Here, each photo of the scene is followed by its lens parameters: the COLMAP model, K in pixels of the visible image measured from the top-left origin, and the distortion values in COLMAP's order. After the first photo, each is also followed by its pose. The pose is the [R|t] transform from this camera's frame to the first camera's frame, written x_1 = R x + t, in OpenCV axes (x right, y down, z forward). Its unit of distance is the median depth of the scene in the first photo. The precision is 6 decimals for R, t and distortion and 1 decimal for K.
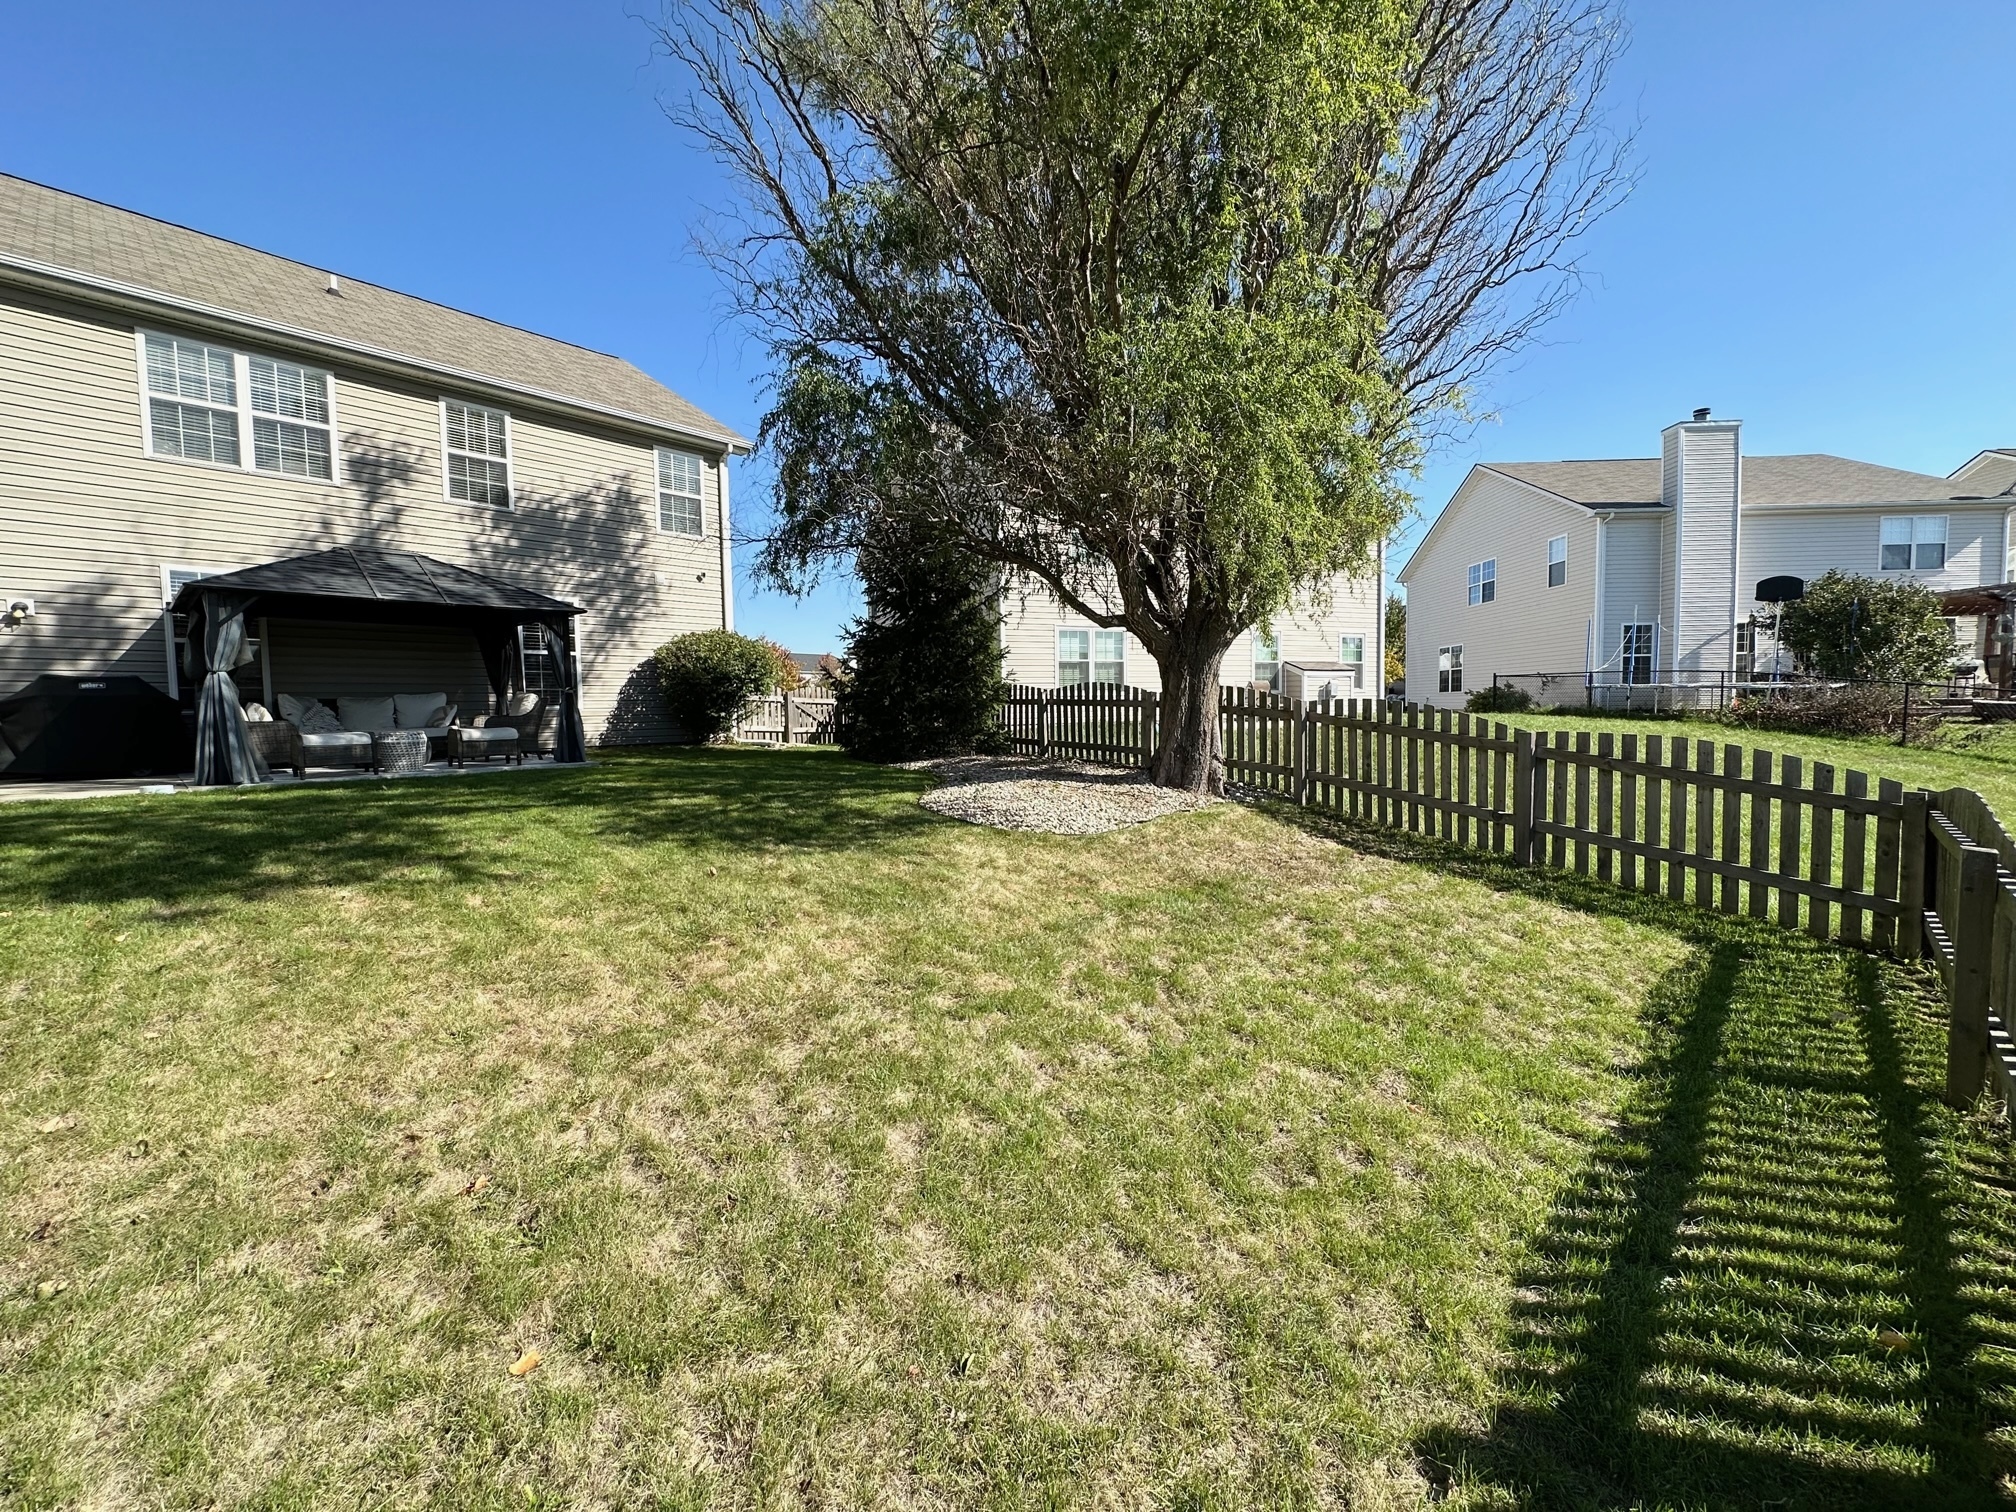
lens RADIAL K [[806.2, 0, 1007.4], [0, 806.2, 747.2], [0, 0, 1]] dist [0.001758, -0.000053]
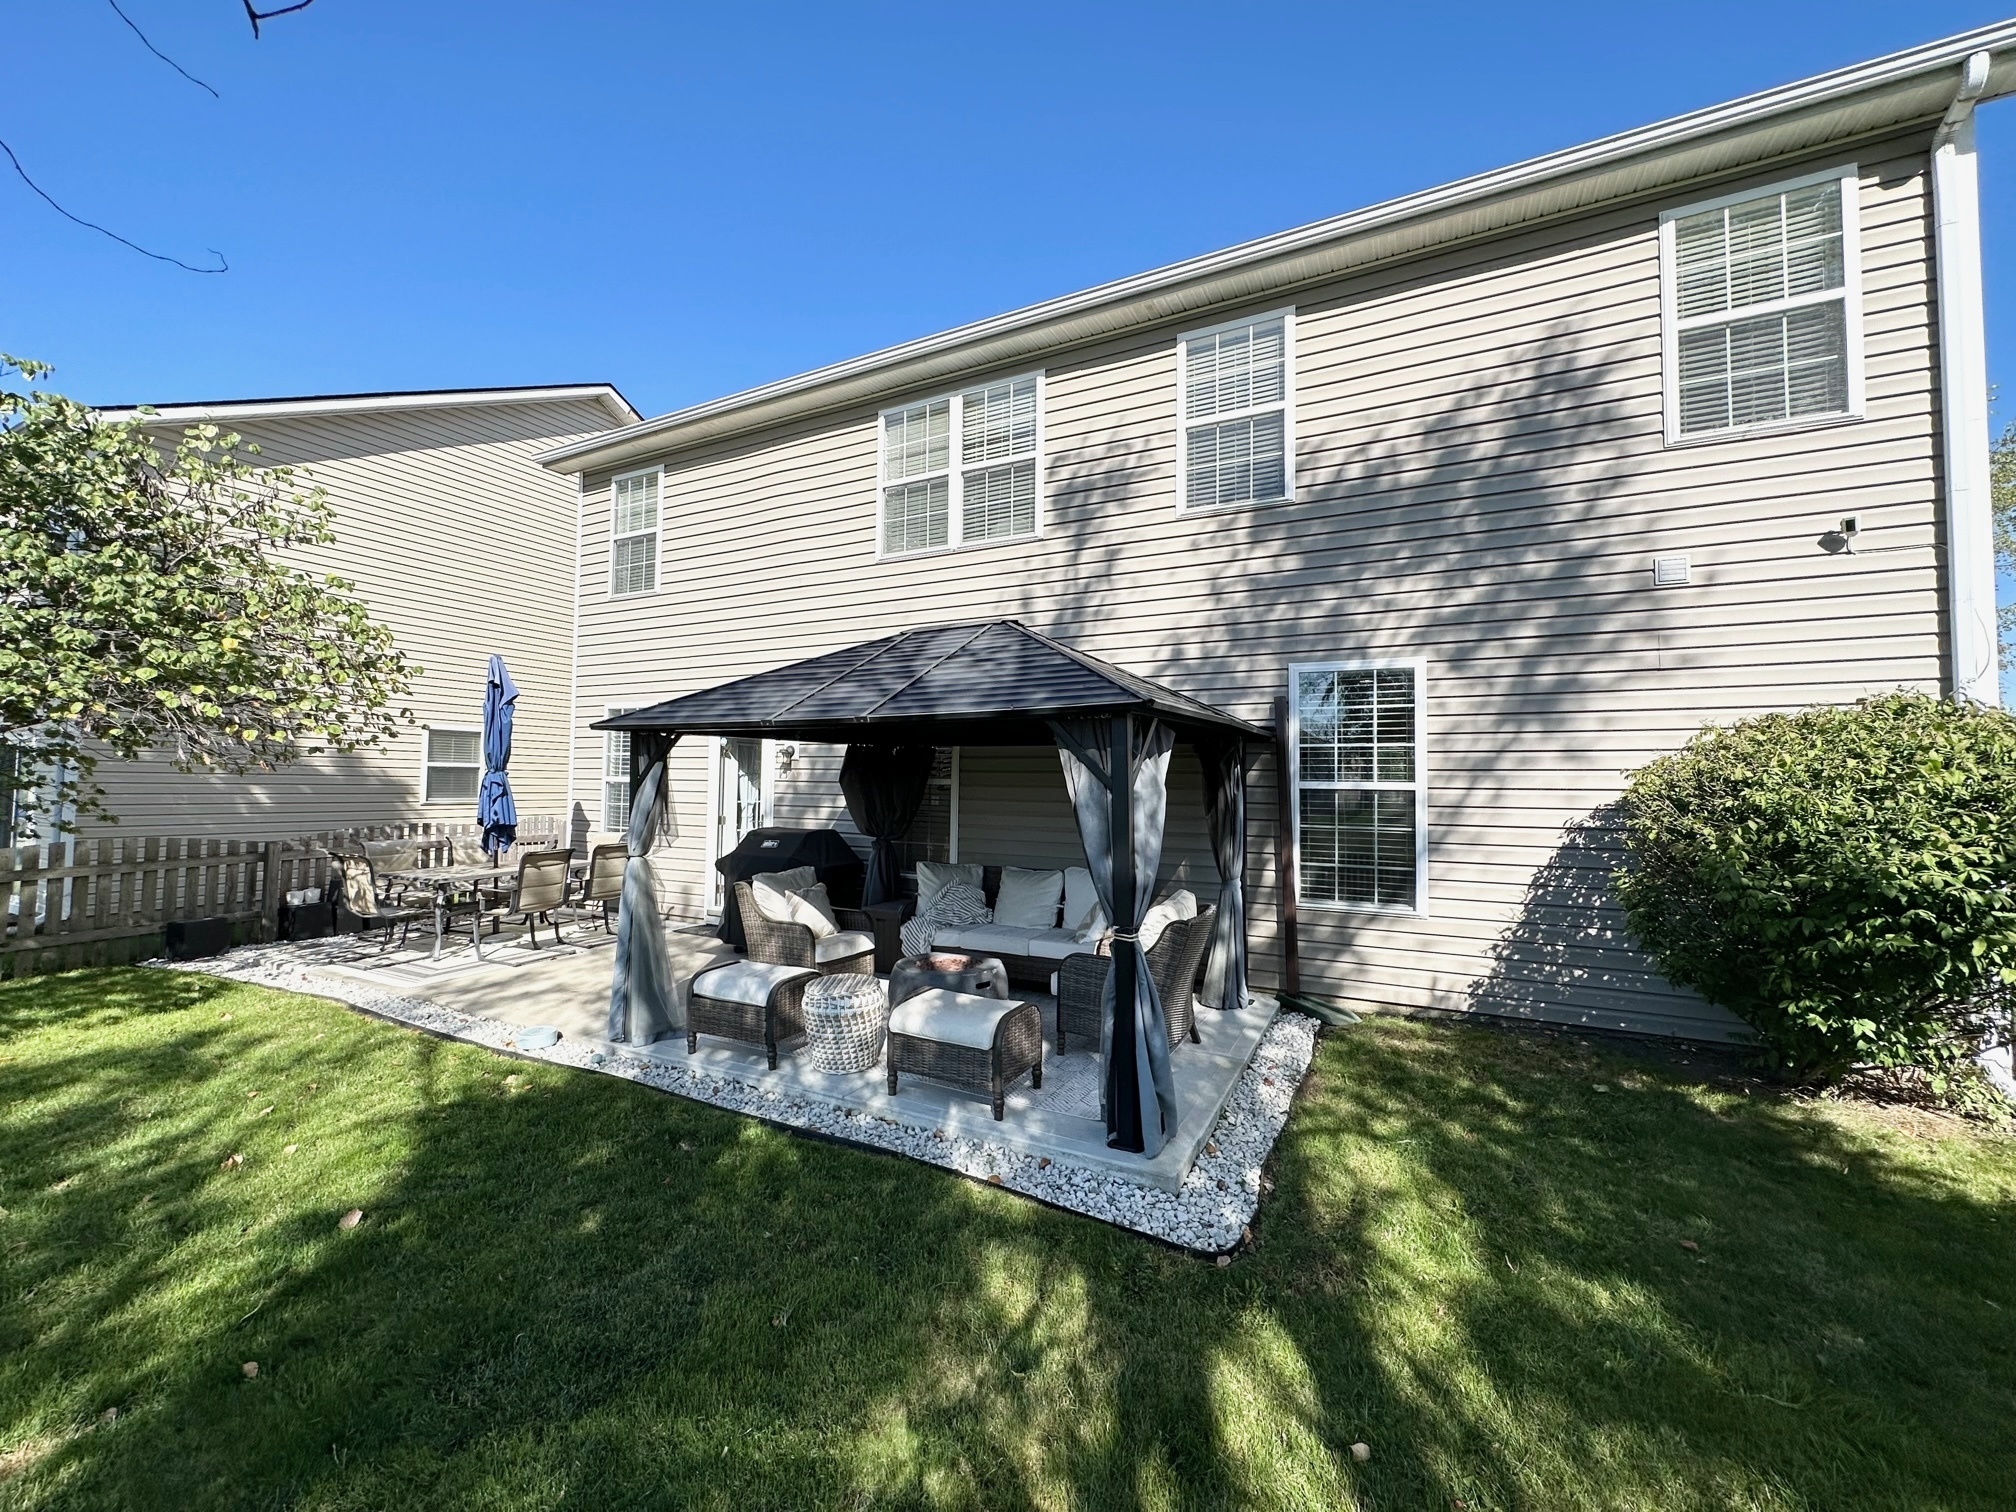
lens RADIAL K [[806.2, 0, 1007.4], [0, 806.2, 747.2], [0, 0, 1]] dist [0.001758, -0.000053]
pose [[0.251314, -0.025923, -0.967558, -0.182995], [-0.063872, 0.997018, -0.043303, -0.108999], [0.965796, 0.072683, 0.248909, 0.715289]]
